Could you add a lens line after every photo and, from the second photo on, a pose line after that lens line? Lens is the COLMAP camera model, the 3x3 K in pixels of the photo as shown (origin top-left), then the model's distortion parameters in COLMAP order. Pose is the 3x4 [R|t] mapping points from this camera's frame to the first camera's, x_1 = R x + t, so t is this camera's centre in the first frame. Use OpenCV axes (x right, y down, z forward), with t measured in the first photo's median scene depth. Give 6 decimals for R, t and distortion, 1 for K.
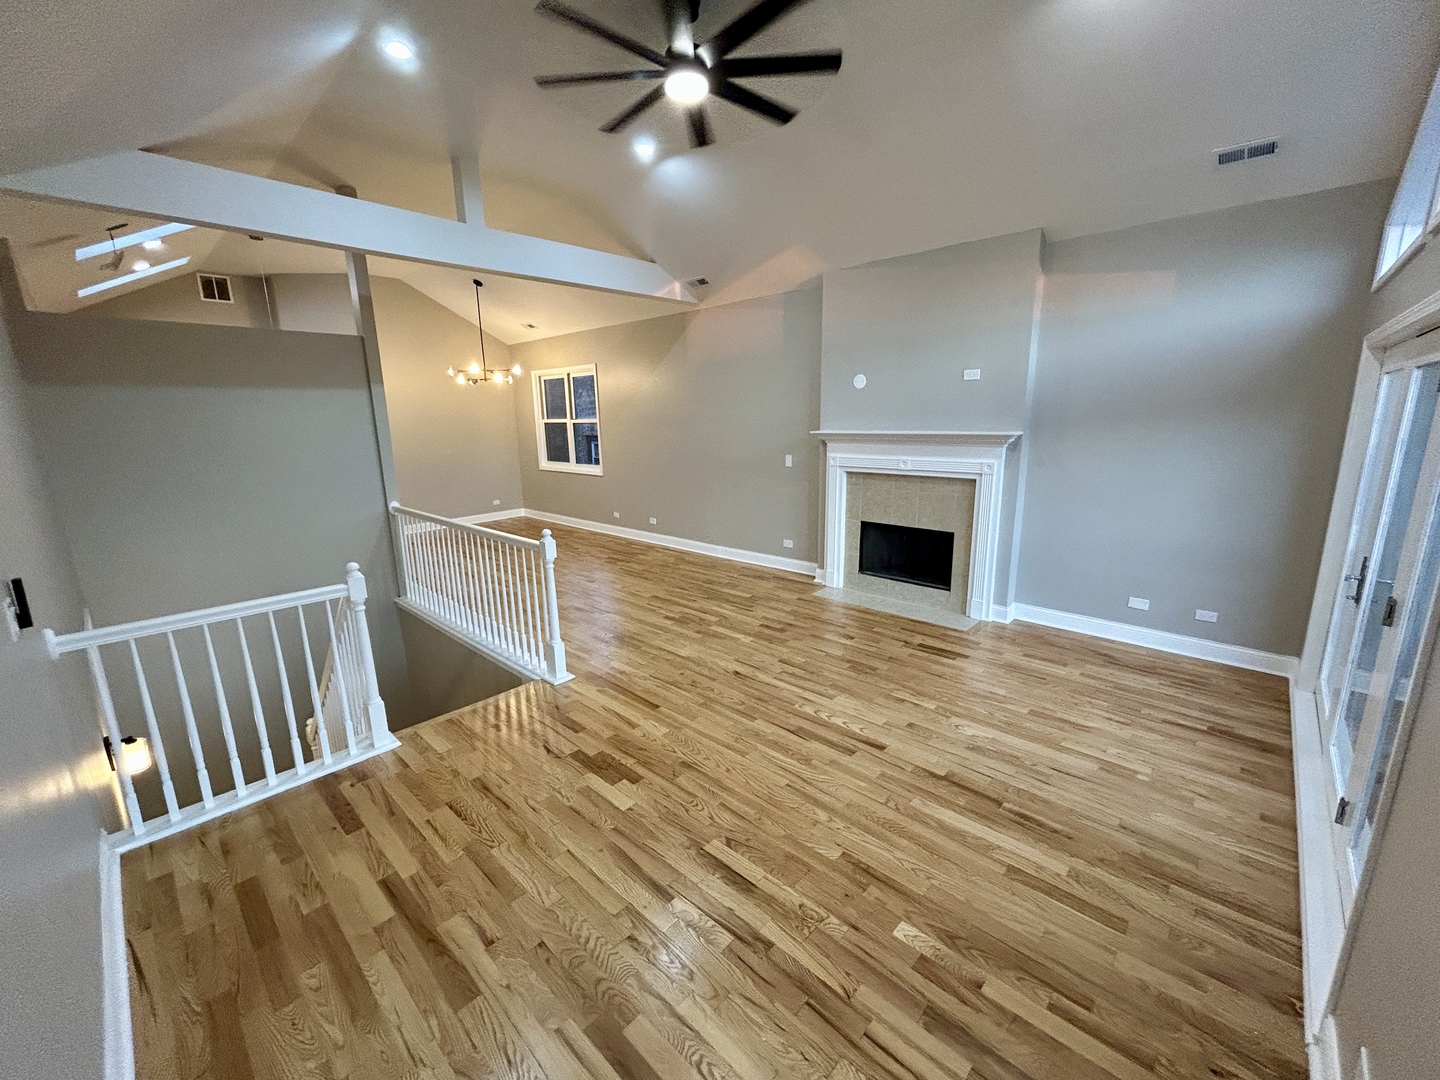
lens RADIAL K [[580.9, 0, 716.2], [0, 580.9, 537.5], [0, 0, 1]] dist [-0.000927, 0.000789]
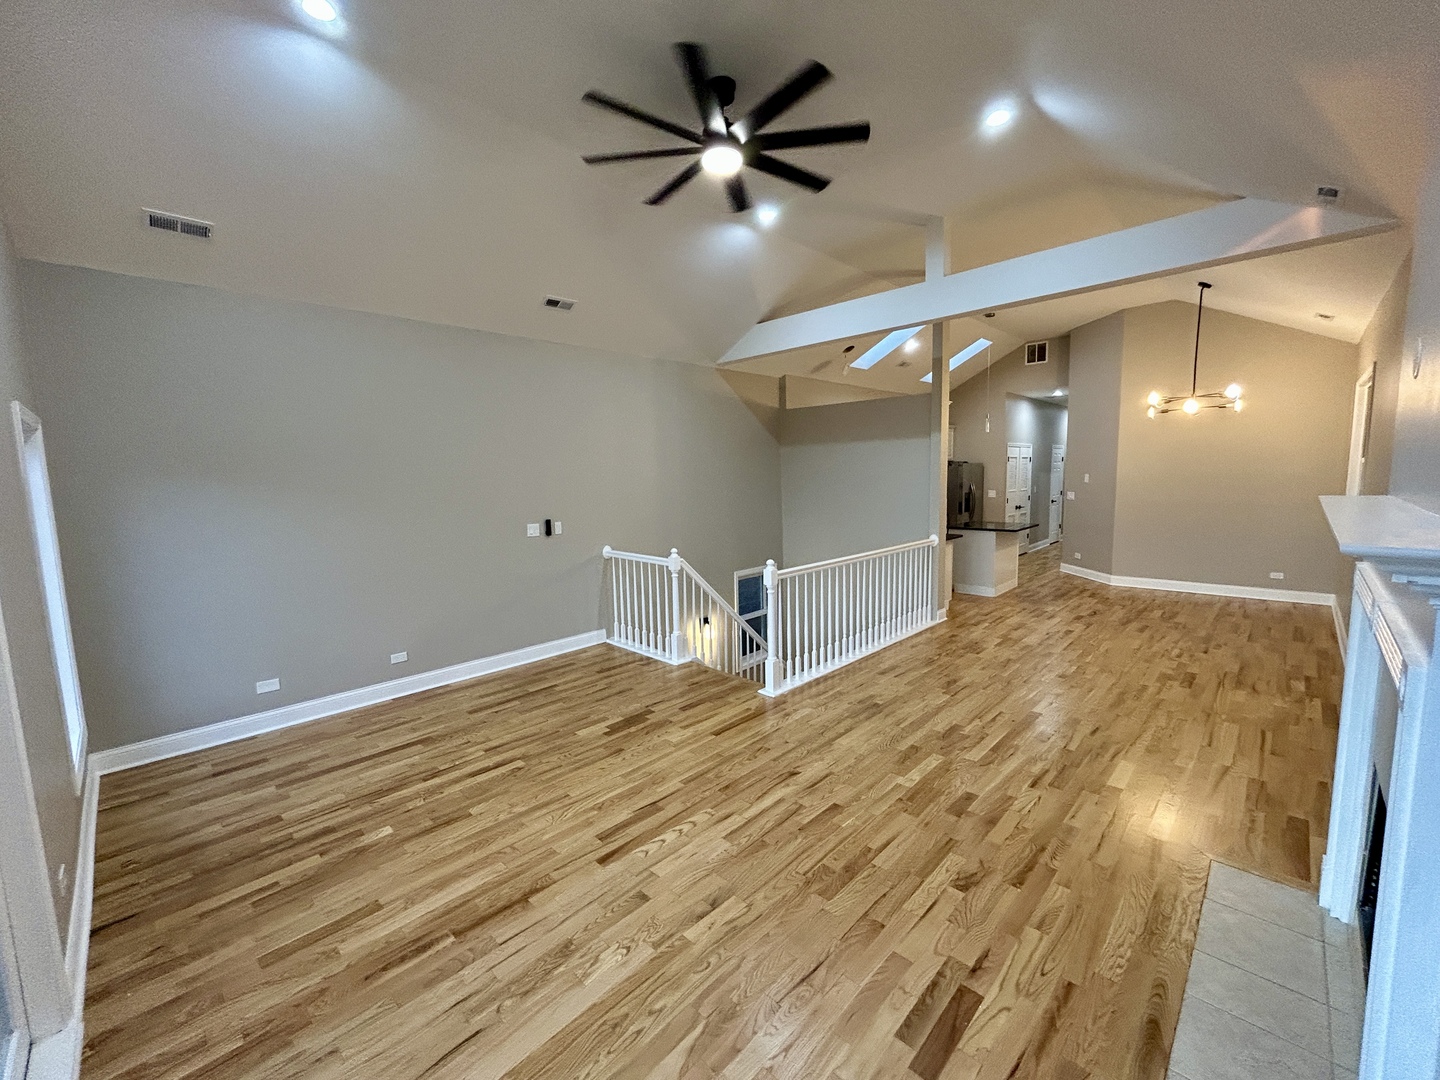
lens RADIAL K [[580.9, 0, 716.2], [0, 580.9, 537.5], [0, 0, 1]] dist [-0.000927, 0.000789]
pose [[-0.023044, 0.131082, -0.991104, 1.098272], [-0.188617, 0.972993, 0.133072, -0.244286], [0.981780, 0.190005, 0.002302, 1.123314]]
